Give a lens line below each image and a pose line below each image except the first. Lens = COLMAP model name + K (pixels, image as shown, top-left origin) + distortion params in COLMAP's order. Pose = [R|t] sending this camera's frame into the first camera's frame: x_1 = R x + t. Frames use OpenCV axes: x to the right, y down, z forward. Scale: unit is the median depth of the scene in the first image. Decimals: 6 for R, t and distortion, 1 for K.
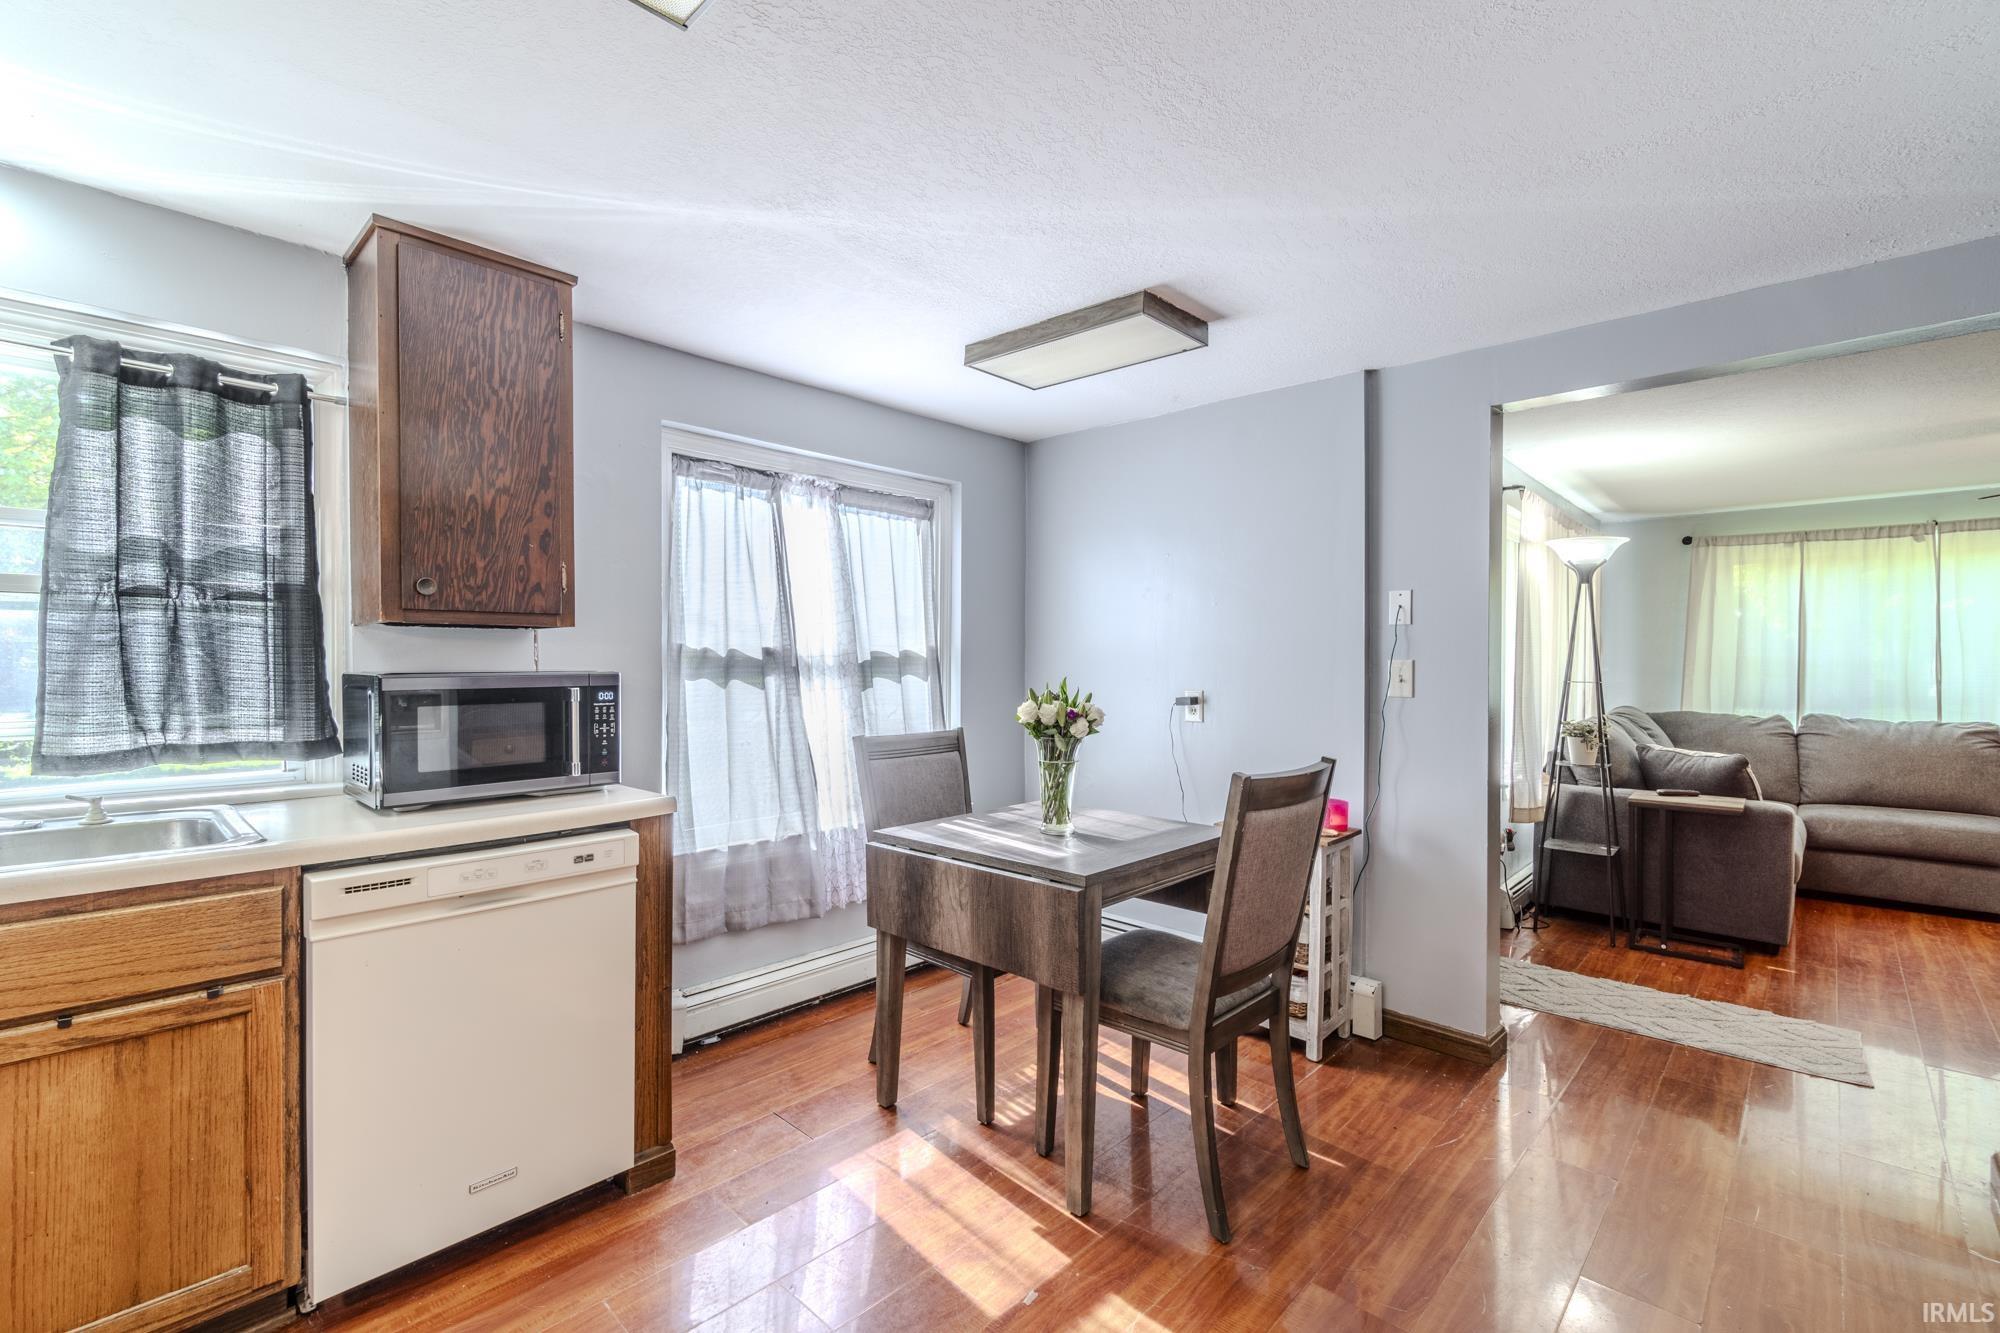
lens RADIAL K [[869.3, 0, 981.9], [0, 869.3, 681.8], [0, 0, 1]] dist [-0.004797, 0.002043]
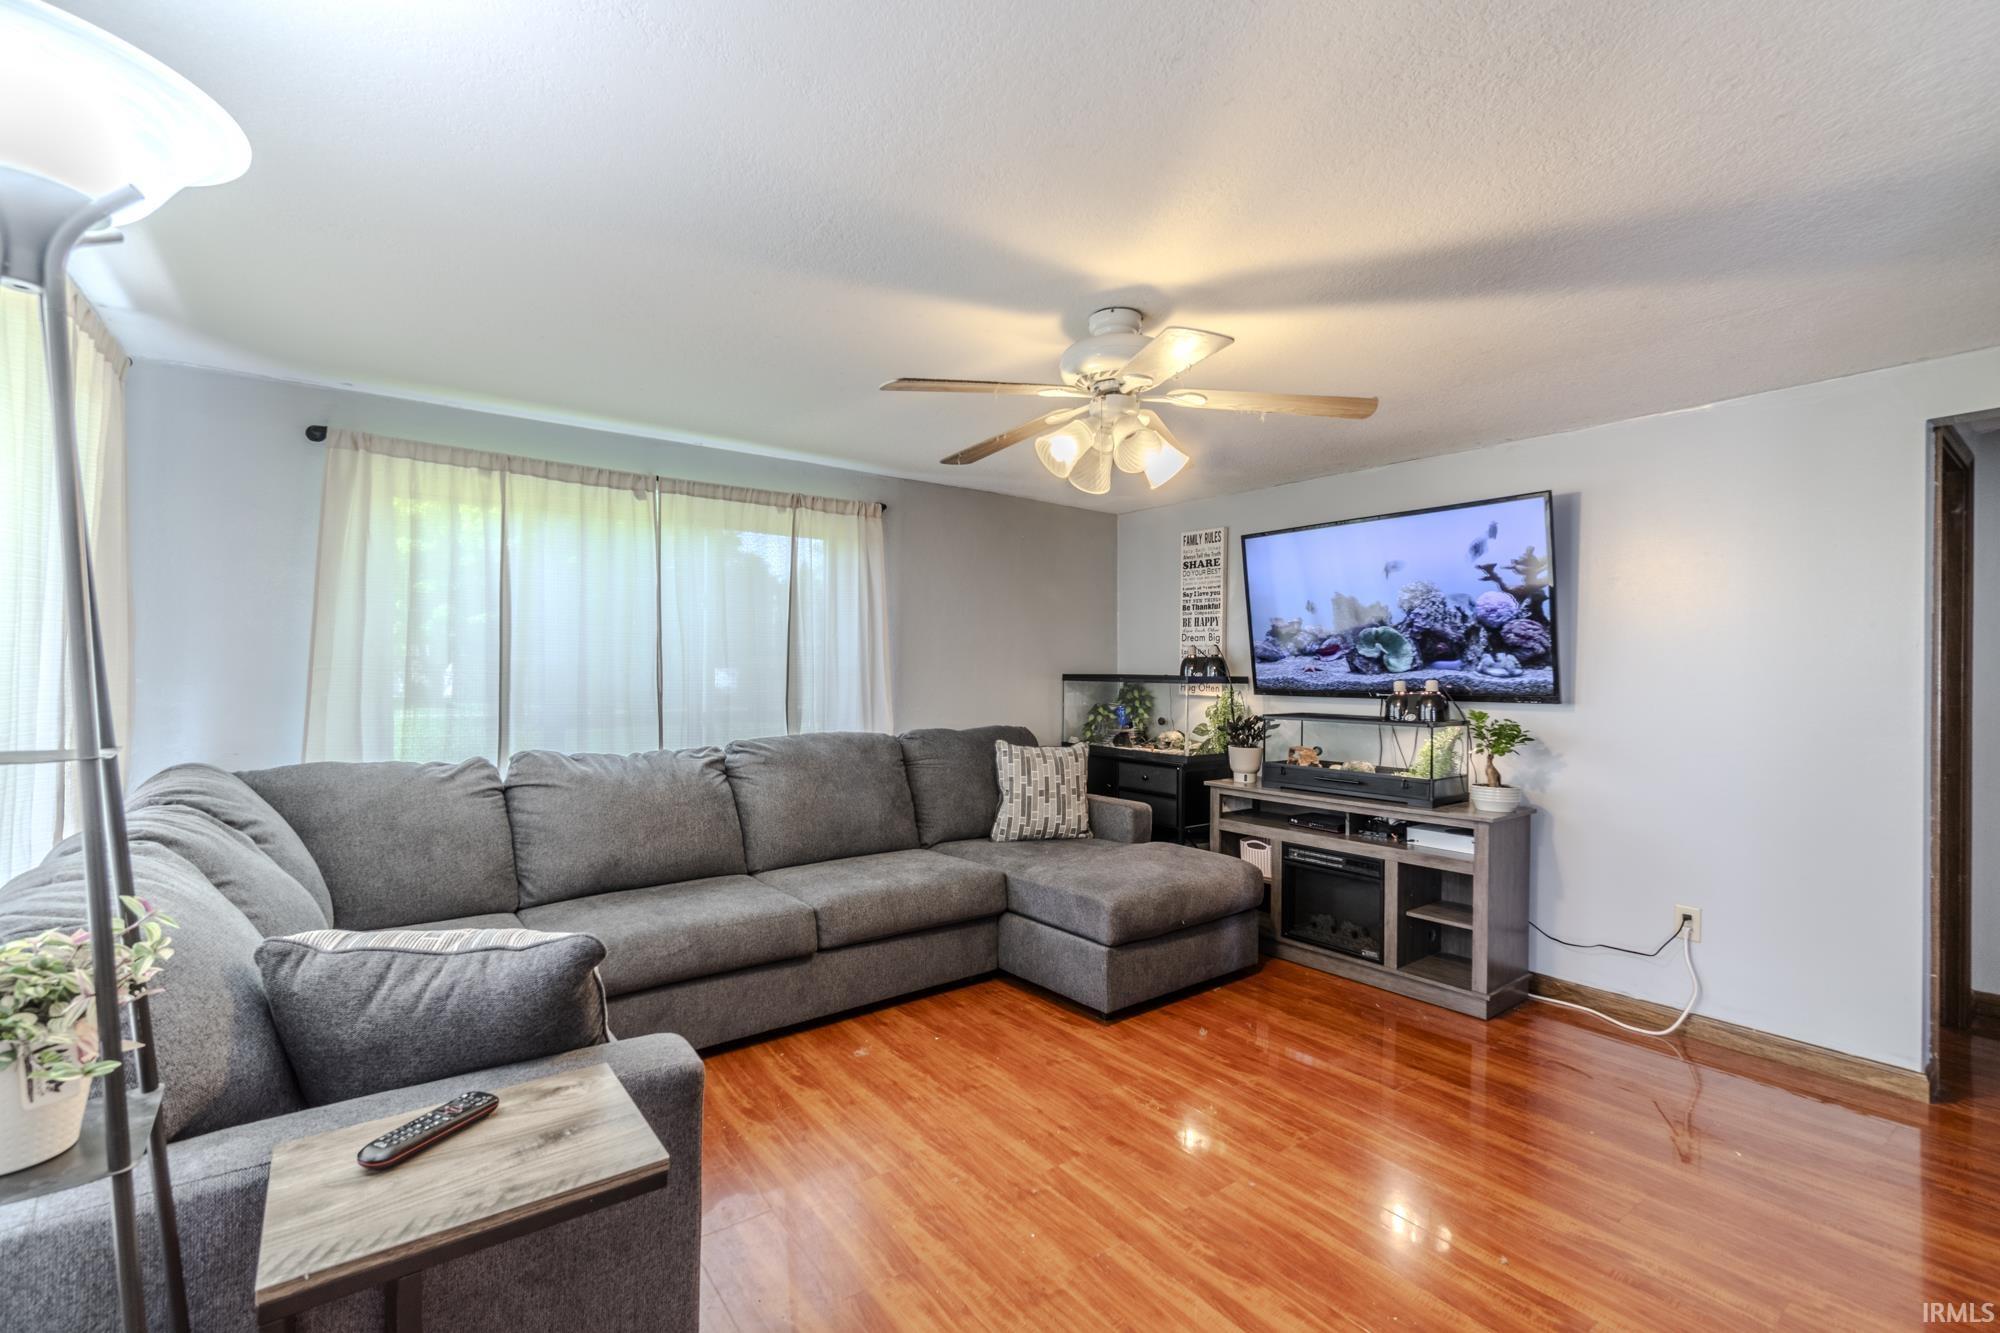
lens RADIAL K [[869.3, 0, 1007.9], [0, 869.3, 659.6], [0, 0, 1]] dist [-0.004797, 0.002043]
pose [[0.160081, 0.013480, 0.987012, 0.406076], [0.018137, 0.999698, -0.016595, -0.011390], [-0.986937, 0.020558, 0.159789, 0.563649]]
